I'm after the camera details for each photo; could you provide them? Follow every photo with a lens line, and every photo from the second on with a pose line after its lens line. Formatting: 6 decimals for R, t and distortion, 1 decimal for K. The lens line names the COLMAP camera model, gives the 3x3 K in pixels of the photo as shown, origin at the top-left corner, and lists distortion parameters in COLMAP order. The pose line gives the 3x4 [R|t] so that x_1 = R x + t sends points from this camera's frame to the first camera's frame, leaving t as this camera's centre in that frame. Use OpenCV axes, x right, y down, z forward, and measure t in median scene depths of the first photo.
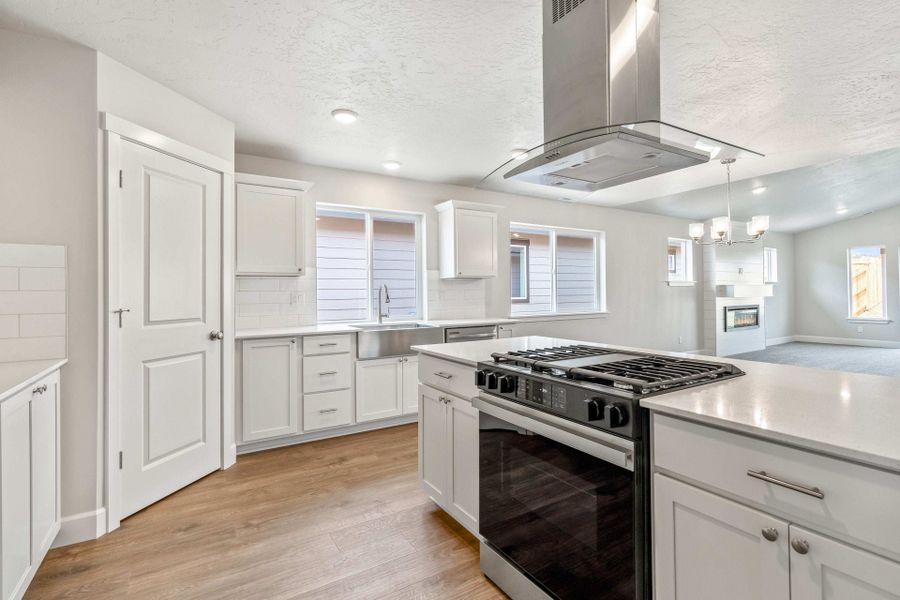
lens RADIAL K [[430.3, 0, 448.0], [0, 430.3, 292.2], [0, 0, 1]] dist [-0.004085, 0.000027]
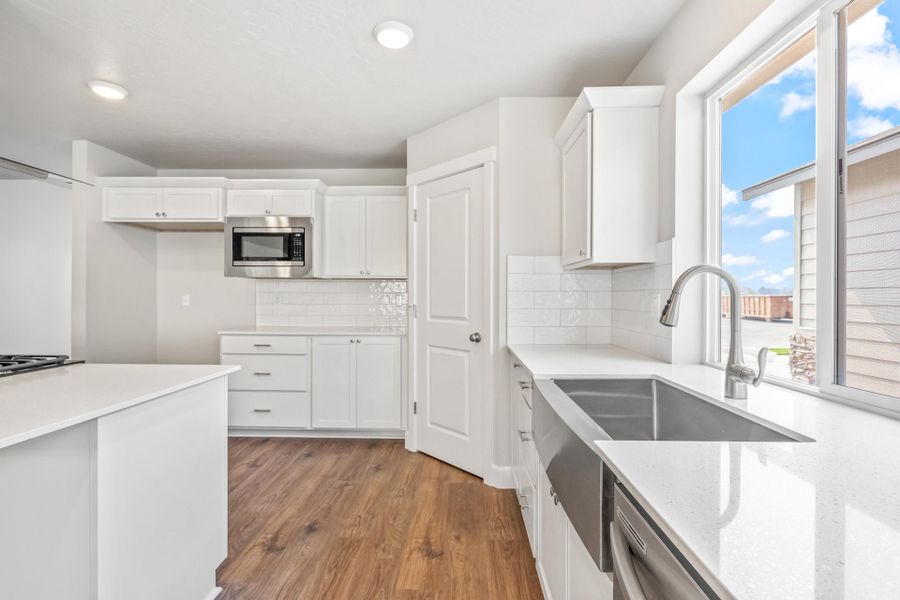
lens RADIAL K [[408.1, 0, 451.1], [0, 408.1, 297.3], [0, 0, 1]] dist [-0.003677, 0.000021]
pose [[-0.540950, 0.009650, -0.841000, 0.328402], [0.005642, 0.999953, 0.007845, 0.004245], [0.841036, -0.000501, -0.540979, 1.802016]]
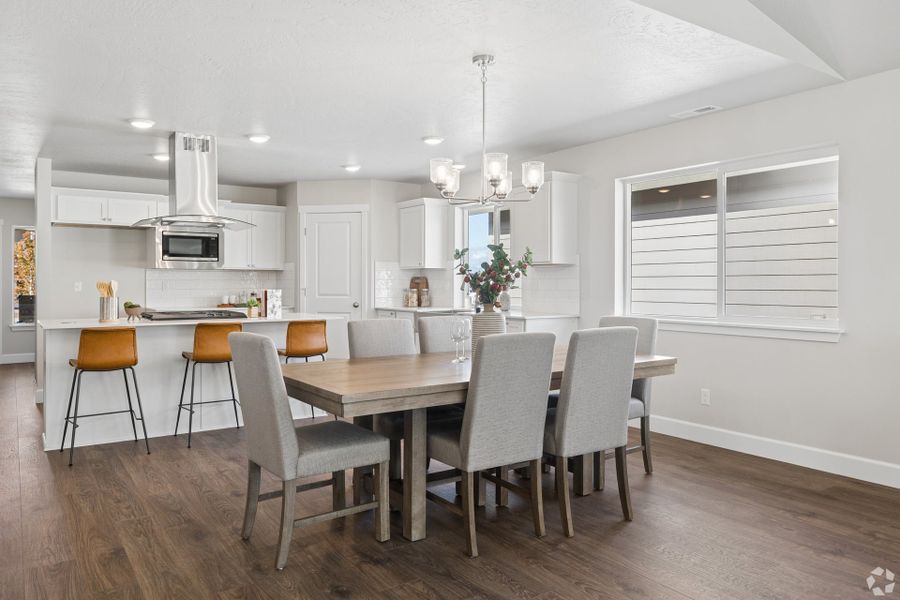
lens RADIAL K [[650.6, 0, 438.1], [0, 650.6, 278.2], [0, 0, 1]] dist [0.006615, -0.004709]
pose [[0.046470, 0.011108, -0.998858, 2.707774], [0.002889, 0.999932, 0.011254, -0.048812], [0.998915, -0.003409, 0.046435, 1.510234]]
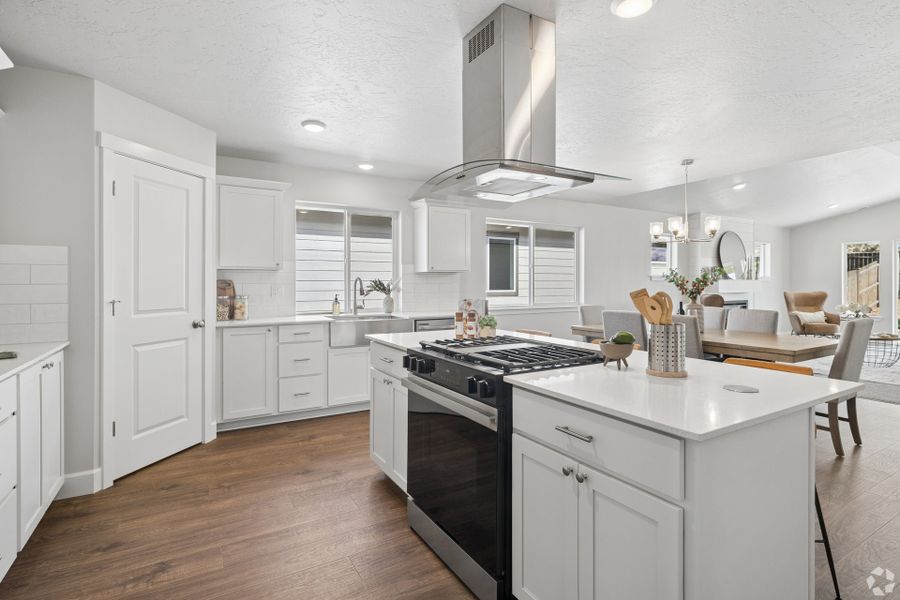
lens RADIAL K [[448.4, 0, 441.2], [0, 448.4, 288.0], [0, 0, 1]] dist [-0.010025, 0.001661]
pose [[0.999554, 0.009511, -0.028322, 0.155517], [-0.009173, 0.999886, 0.012026, -0.015158], [0.028433, -0.011761, 0.999527, -0.179446]]
